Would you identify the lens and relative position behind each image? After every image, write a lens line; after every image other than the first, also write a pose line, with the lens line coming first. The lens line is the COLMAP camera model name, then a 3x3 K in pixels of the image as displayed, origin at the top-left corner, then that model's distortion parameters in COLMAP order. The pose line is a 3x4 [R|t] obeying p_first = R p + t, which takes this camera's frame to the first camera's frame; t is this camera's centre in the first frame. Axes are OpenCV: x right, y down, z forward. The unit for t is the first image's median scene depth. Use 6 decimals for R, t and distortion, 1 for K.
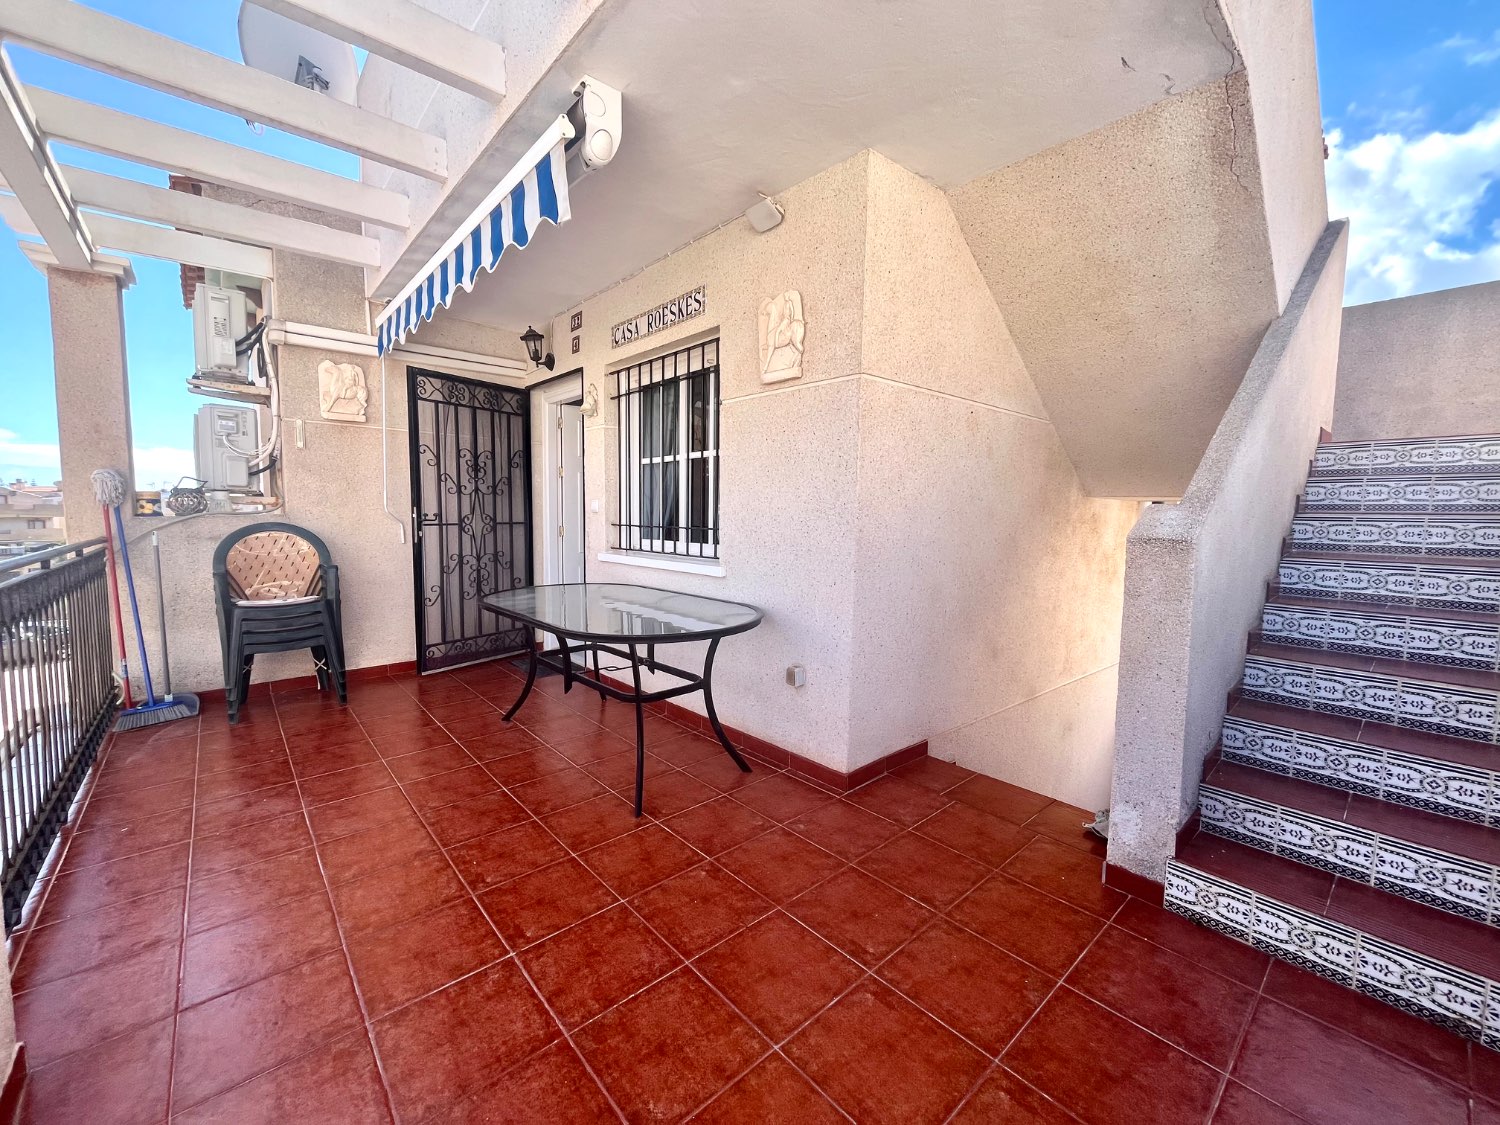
lens RADIAL K [[603.4, 0, 745.5], [0, 603.4, 562.2], [0, 0, 1]] dist [-0.000734, -0.004949]
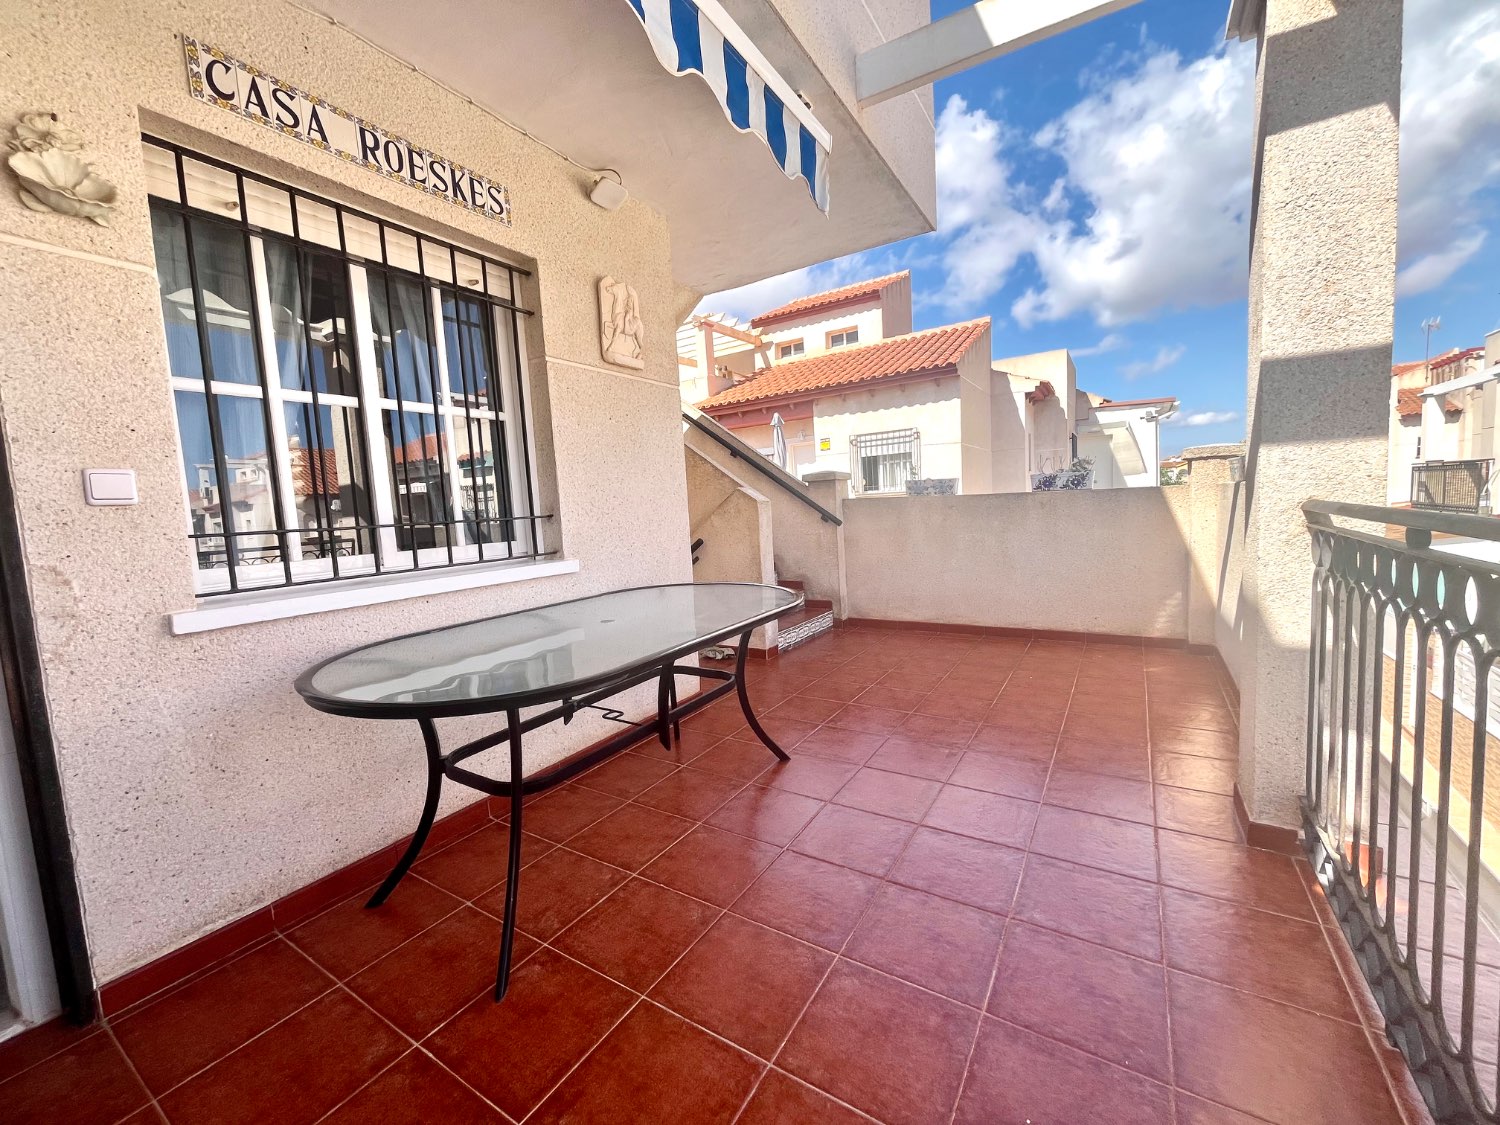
lens RADIAL K [[603.4, 0, 745.5], [0, 603.4, 562.2], [0, 0, 1]] dist [-0.000734, -0.004949]
pose [[-0.283945, -0.091396, 0.954475, -0.810136], [0.118305, 0.984501, 0.129465, -0.063269], [-0.951514, 0.149680, -0.268731, 0.895433]]
